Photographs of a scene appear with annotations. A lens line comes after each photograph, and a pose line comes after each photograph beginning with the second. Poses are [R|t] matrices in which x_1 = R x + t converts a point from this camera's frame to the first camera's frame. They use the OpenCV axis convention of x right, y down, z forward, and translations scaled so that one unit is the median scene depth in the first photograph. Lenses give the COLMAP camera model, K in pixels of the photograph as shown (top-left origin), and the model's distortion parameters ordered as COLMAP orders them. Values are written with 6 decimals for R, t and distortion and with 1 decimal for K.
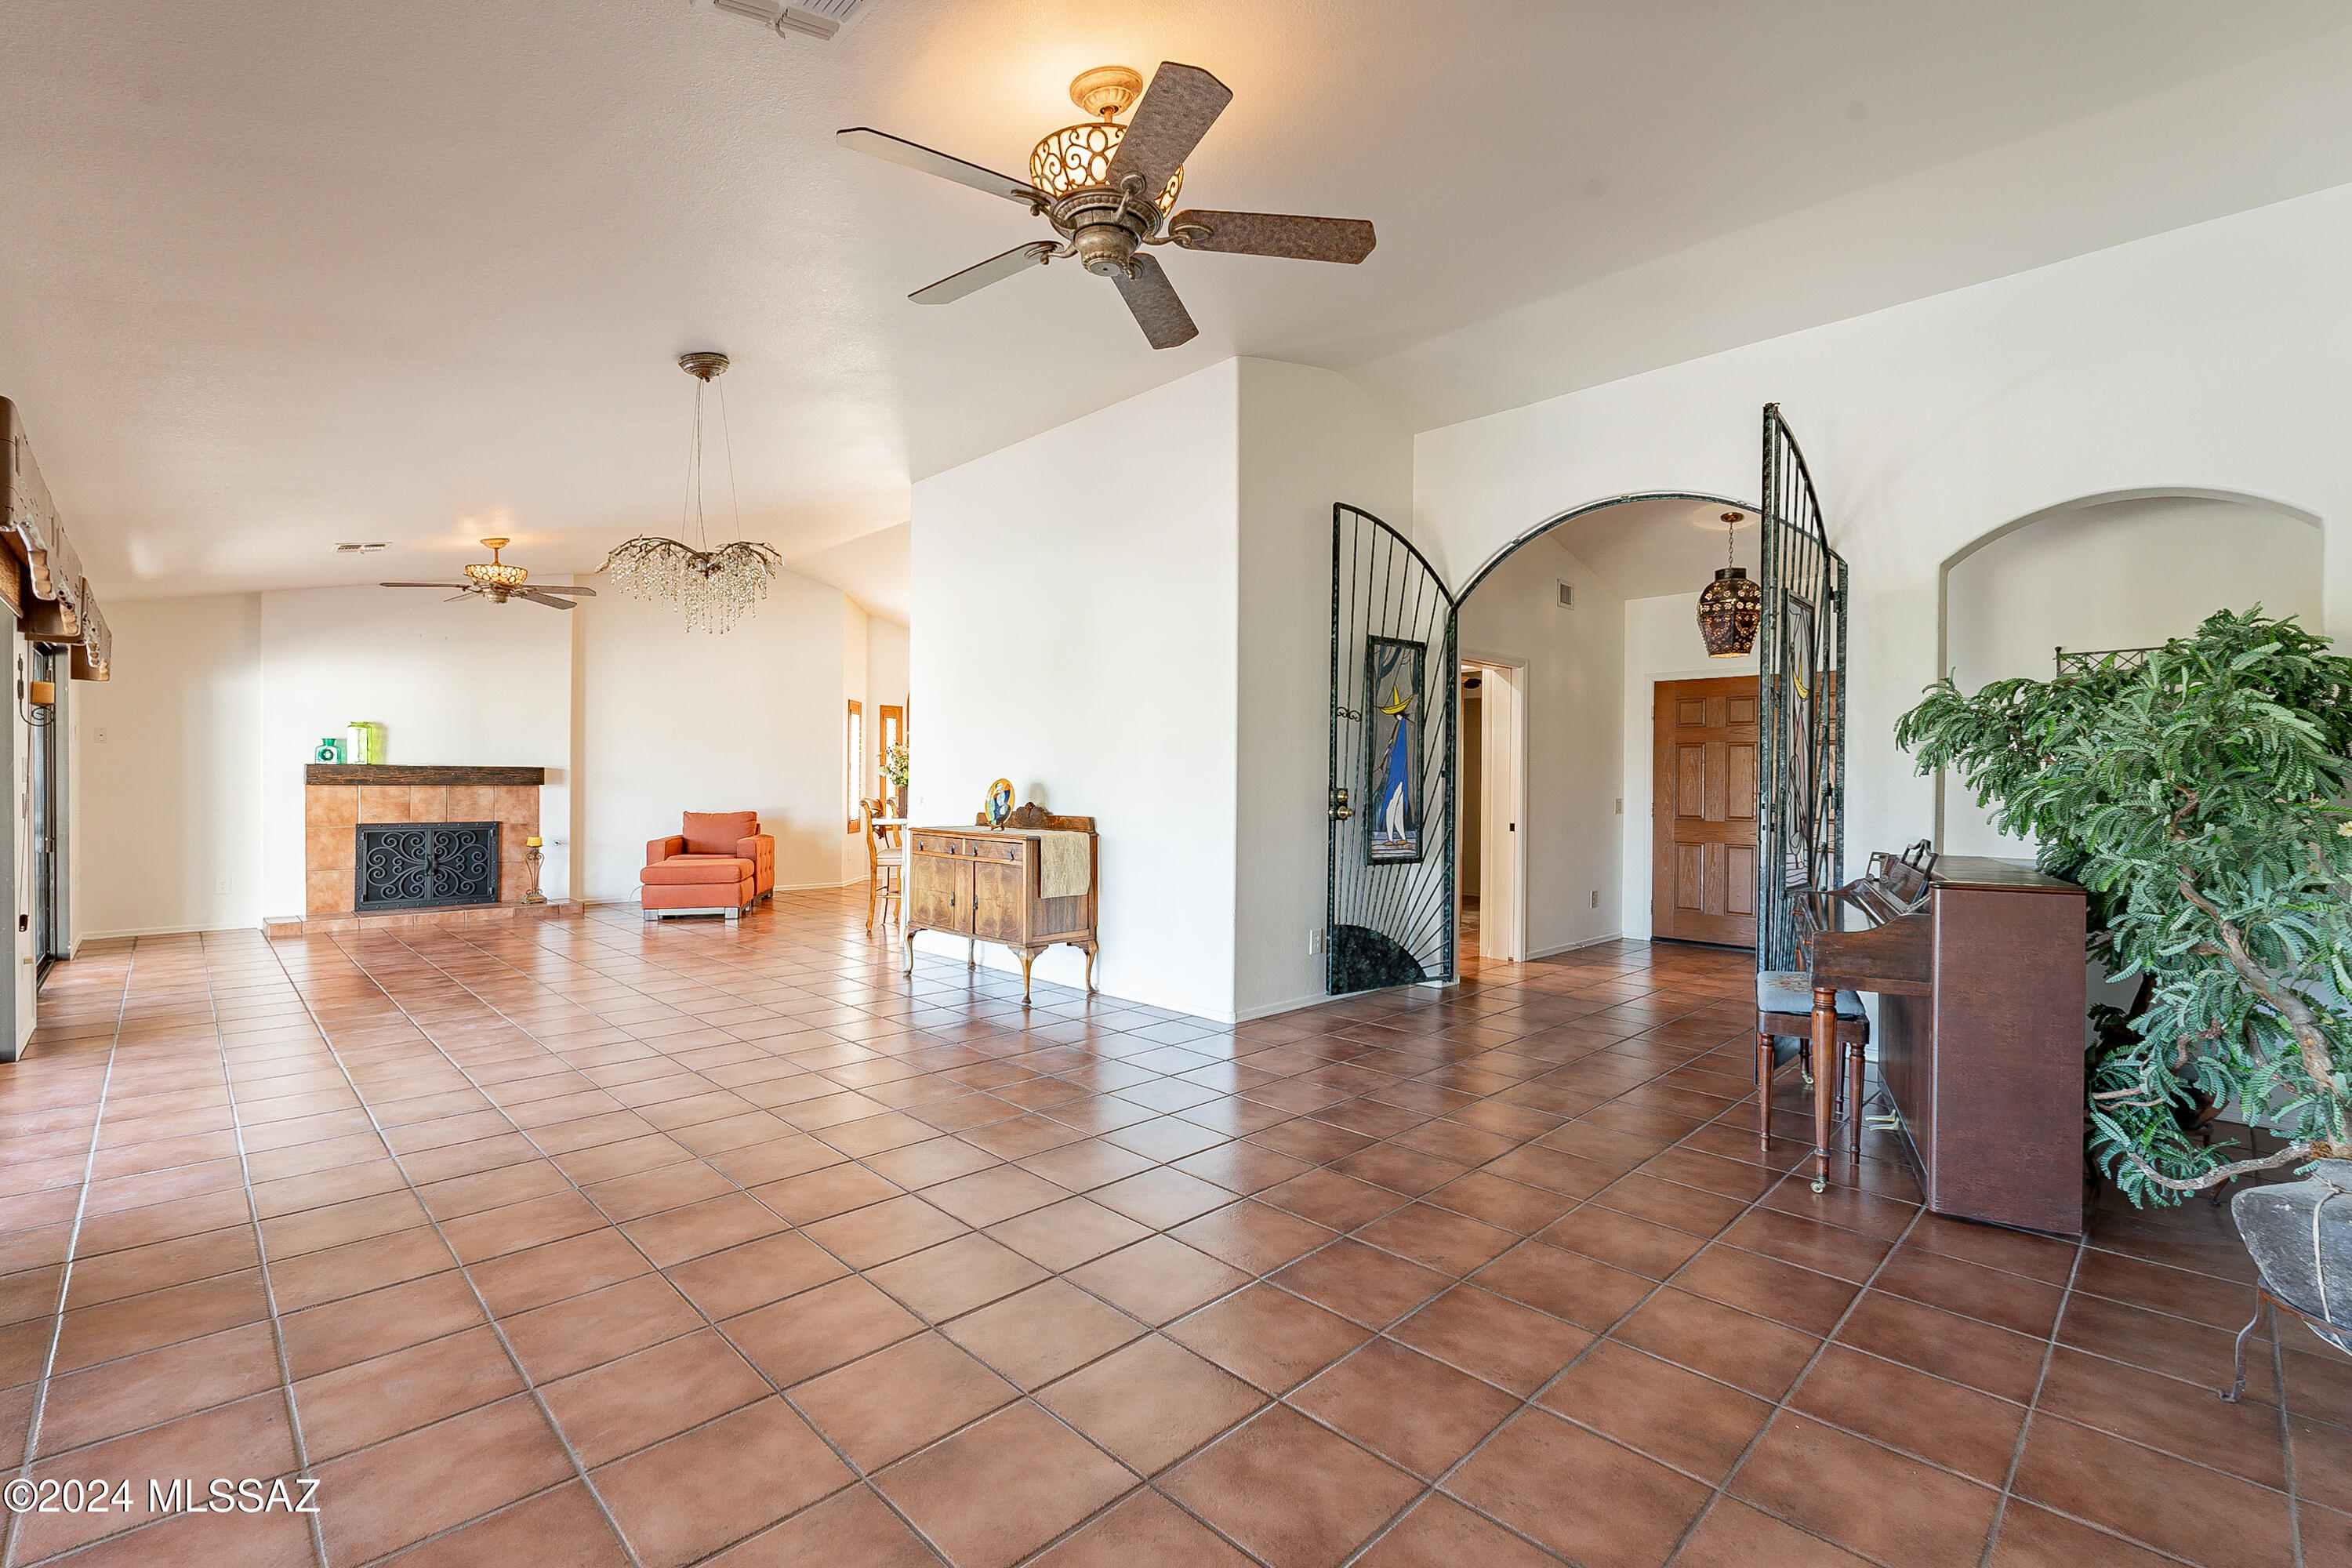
lens RADIAL K [[1030.2, 0, 1175.8], [0, 1030.2, 787.4], [0, 0, 1]] dist [-0.000893, -0.000556]
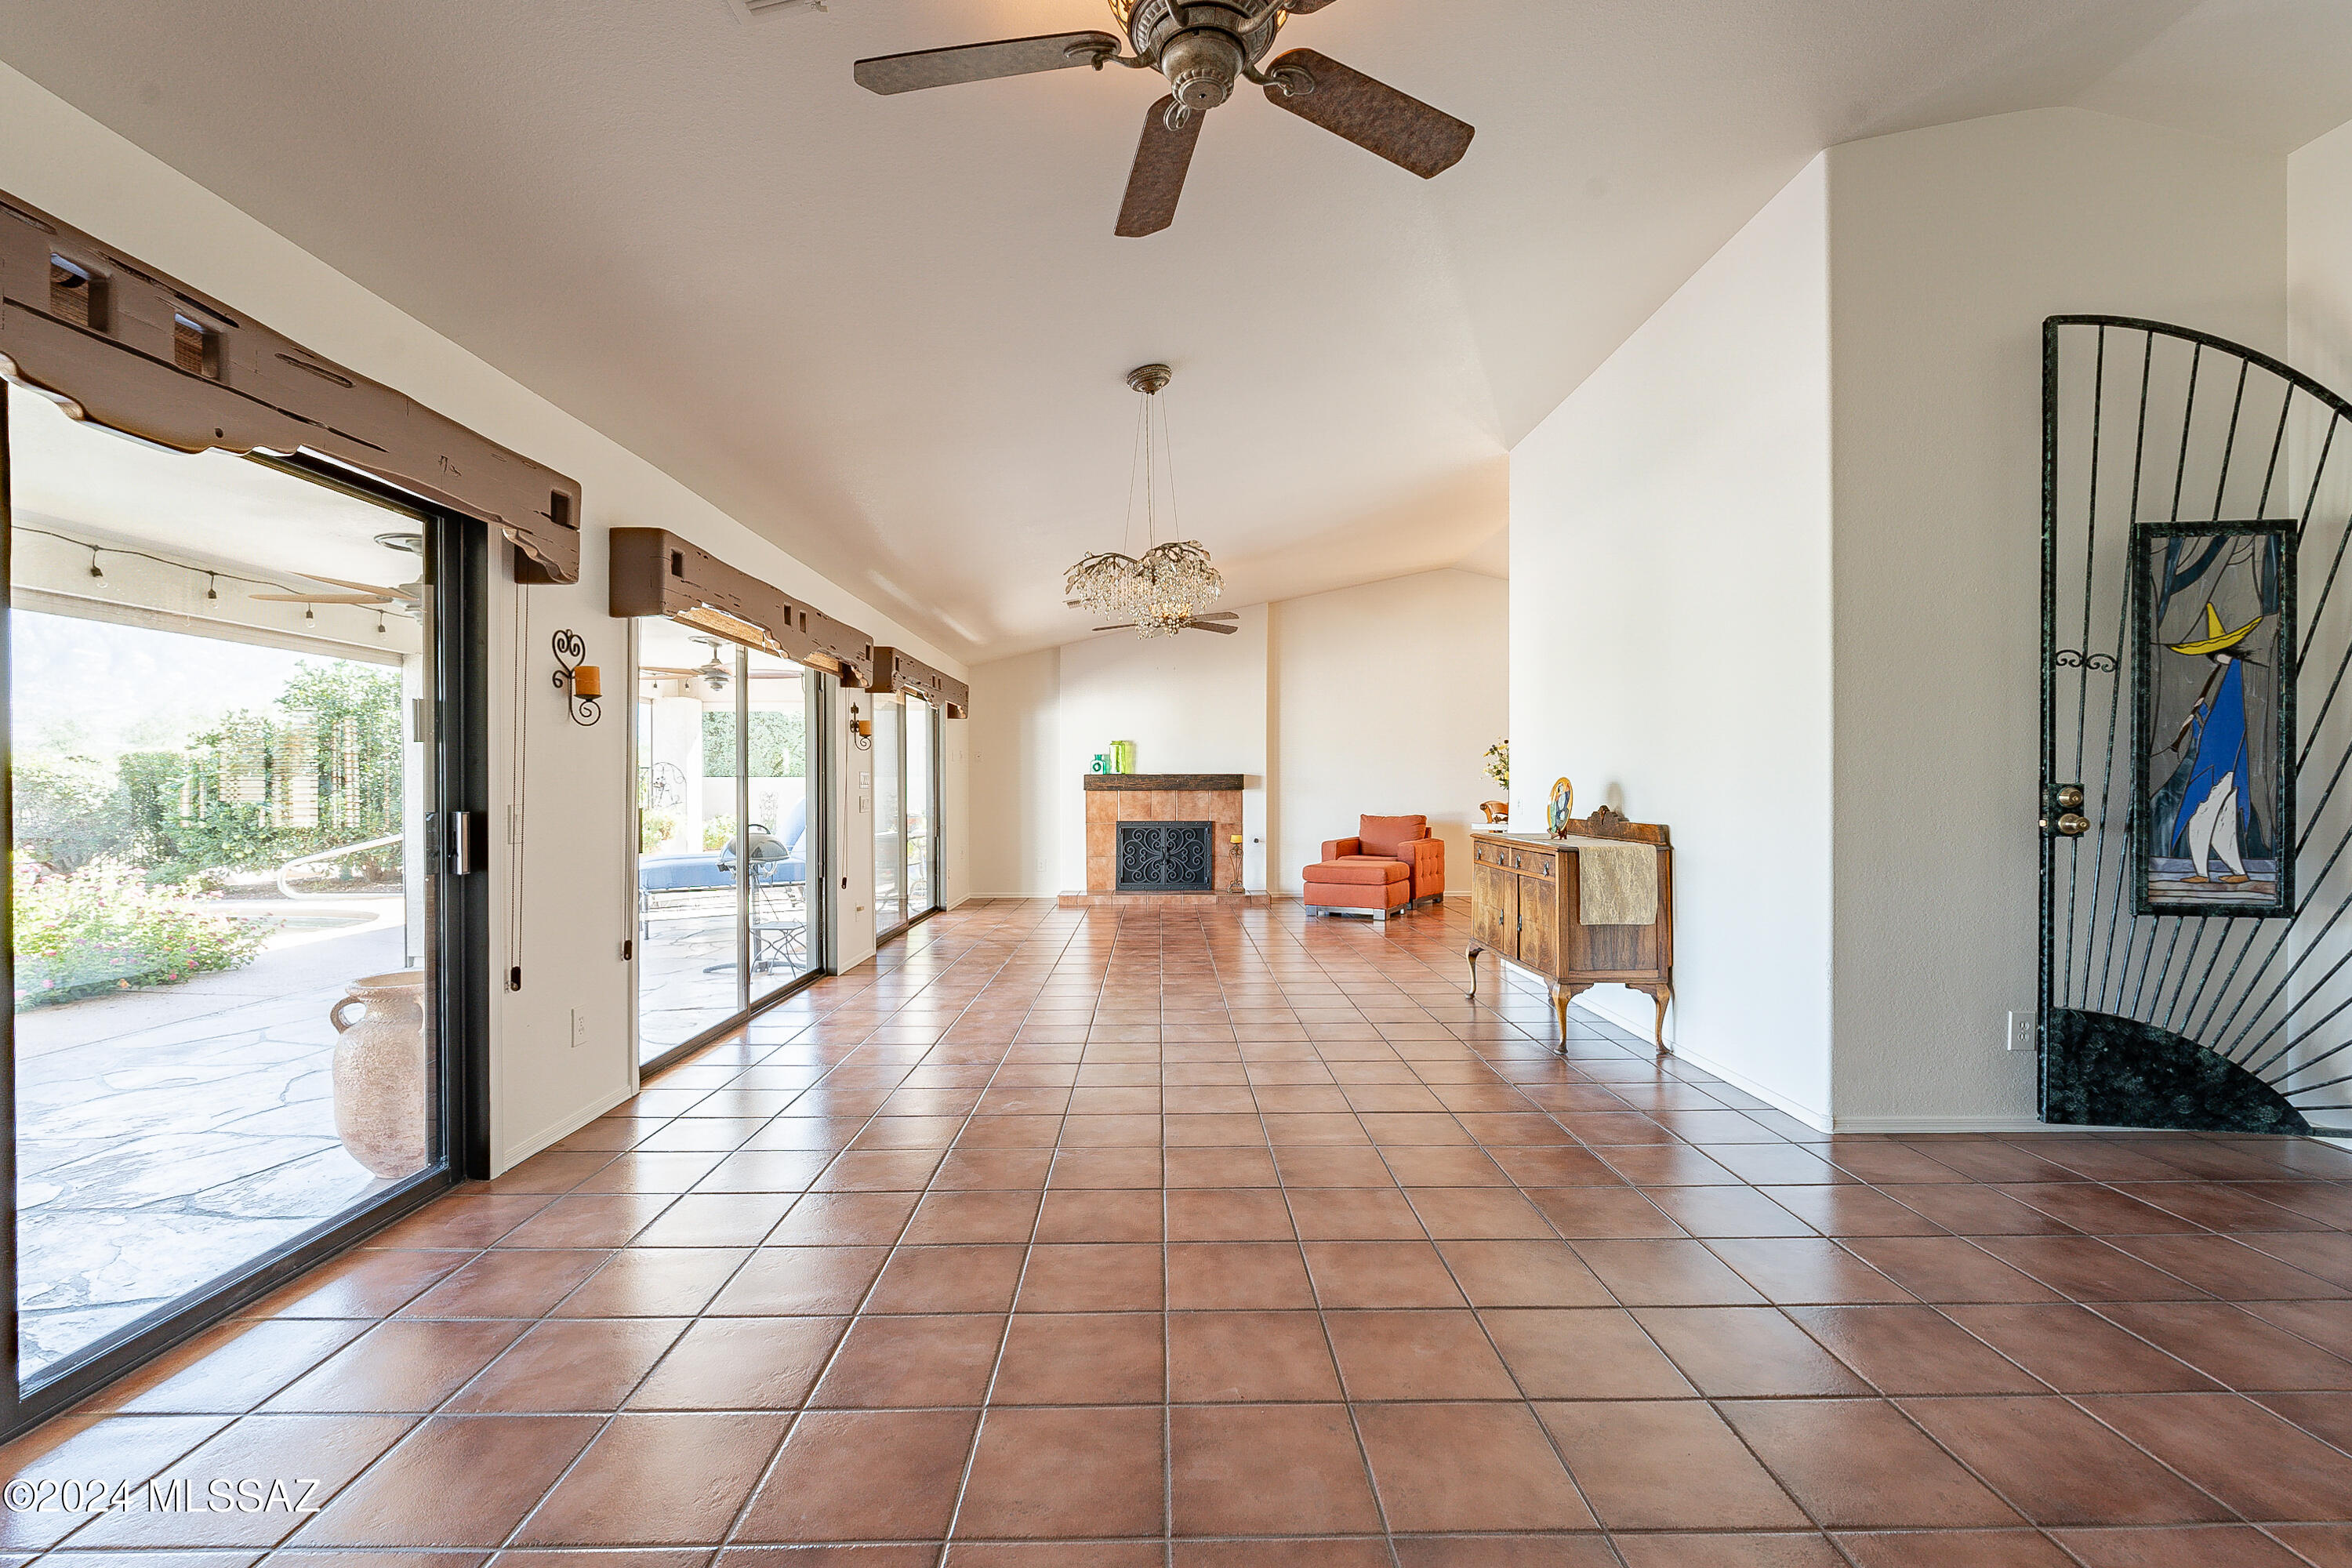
lens RADIAL K [[1030.2, 0, 1175.8], [0, 1030.2, 787.4], [0, 0, 1]] dist [-0.000893, -0.000556]
pose [[0.724857, -0.008111, -0.688852, 0.167162], [0.004377, 0.999965, -0.007169, 0.004069], [0.688886, 0.002181, 0.724867, 0.168516]]
